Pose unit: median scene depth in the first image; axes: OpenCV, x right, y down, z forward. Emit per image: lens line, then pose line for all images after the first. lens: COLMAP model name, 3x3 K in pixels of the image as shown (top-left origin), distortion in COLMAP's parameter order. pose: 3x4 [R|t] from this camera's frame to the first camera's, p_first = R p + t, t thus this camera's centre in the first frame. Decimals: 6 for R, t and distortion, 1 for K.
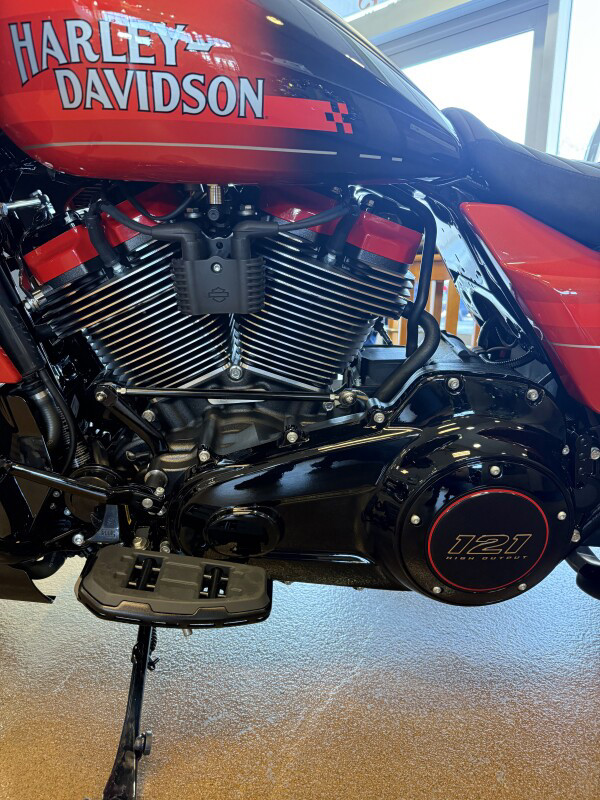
lens RADIAL K [[559.3, 0, 302.0], [0, 559.3, 404.3], [0, 0, 1]] dist [0.058942, -0.077059]
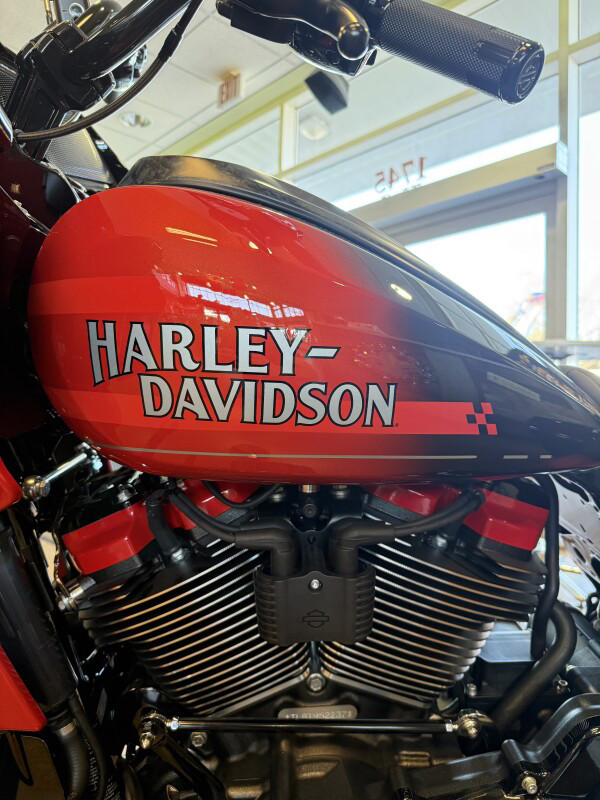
lens RADIAL K [[570.0, 0, 299.9], [0, 570.0, 415.8], [0, 0, 1]] dist [0.064326, -0.075047]
pose [[0.999946, 0.005600, -0.008717, -0.200187], [-0.007372, 0.975736, -0.218825, -0.353495], [0.007280, 0.218877, 0.975725, 0.212945]]
